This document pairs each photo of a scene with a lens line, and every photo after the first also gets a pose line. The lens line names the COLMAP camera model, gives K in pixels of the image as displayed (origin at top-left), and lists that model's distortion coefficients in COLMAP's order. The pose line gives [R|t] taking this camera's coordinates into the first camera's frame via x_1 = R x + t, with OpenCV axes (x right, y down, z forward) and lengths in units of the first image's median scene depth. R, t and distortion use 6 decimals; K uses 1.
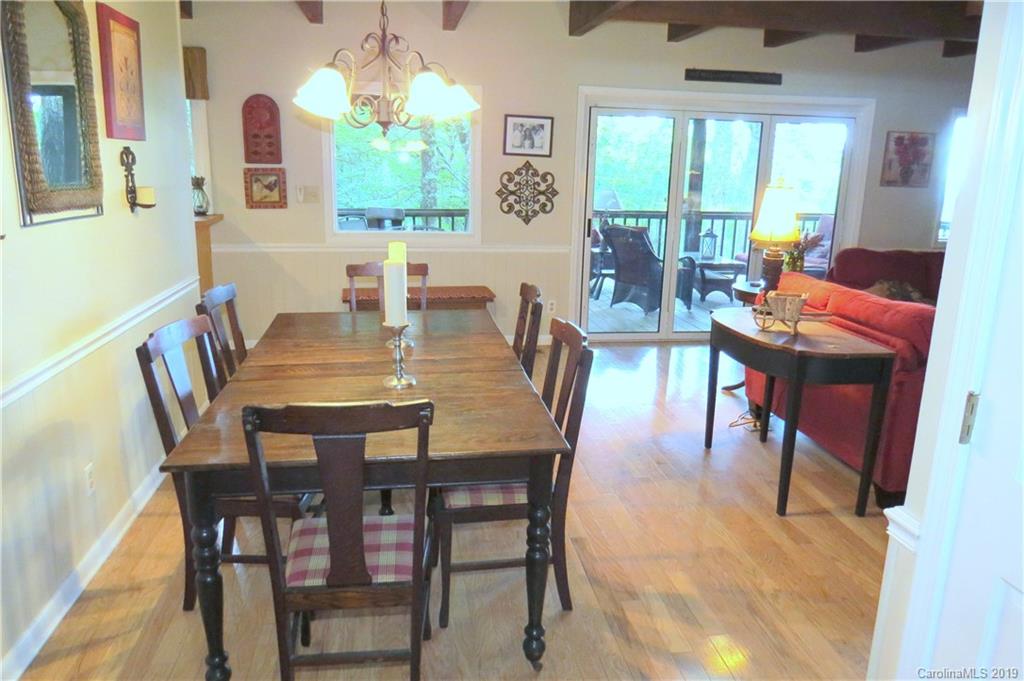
lens RADIAL K [[736.2, 0, 511.5], [0, 736.2, 350.4], [0, 0, 1]] dist [-0.018685, 0.003639]
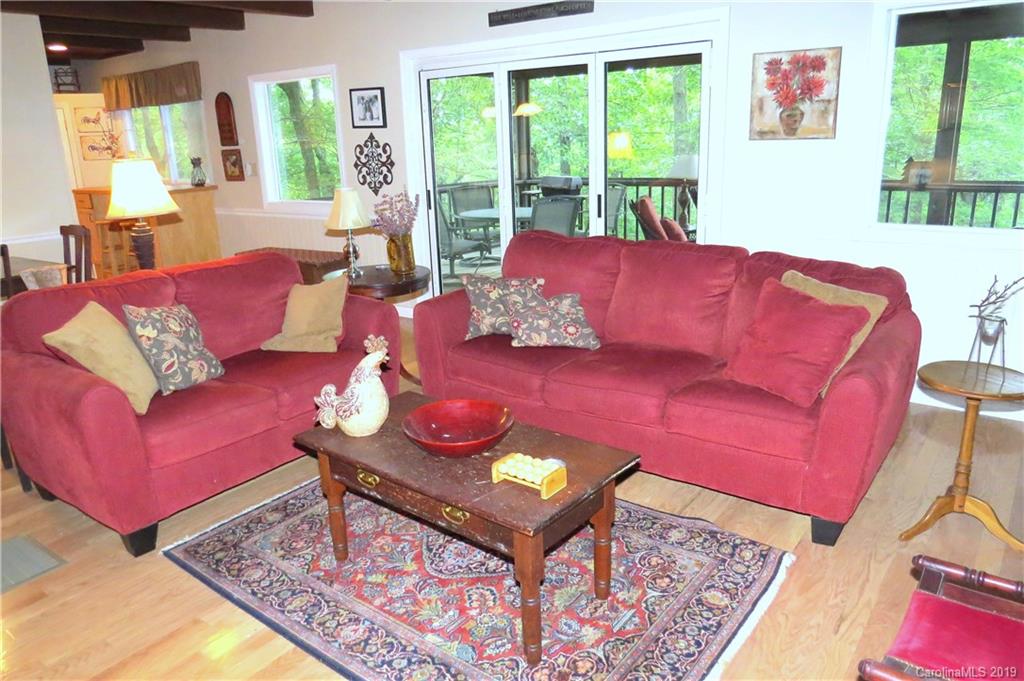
lens RADIAL K [[736.2, 0, 510.3], [0, 736.2, 338.2], [0, 0, 1]] dist [-0.018685, 0.003639]
pose [[0.687578, 0.149249, -0.710606, 0.913406], [-0.124500, 0.988387, 0.087126, -0.089321], [0.715357, 0.028564, 0.698175, 0.435906]]
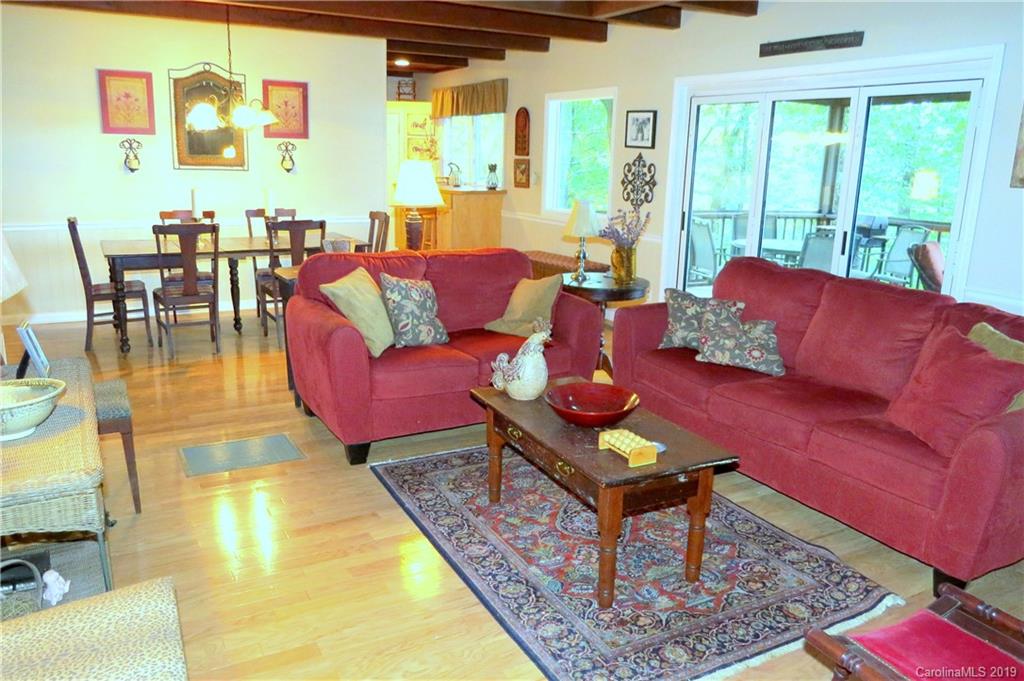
lens RADIAL K [[786.9, 0, 511.7], [0, 786.9, 337.1], [0, 0, 1]] dist [-0.013786, 0.013347]
pose [[0.337115, 0.202524, -0.919422, 1.054907], [-0.247474, 0.961308, 0.121012, -0.092499], [0.908356, 0.186738, 0.374191, 0.453715]]
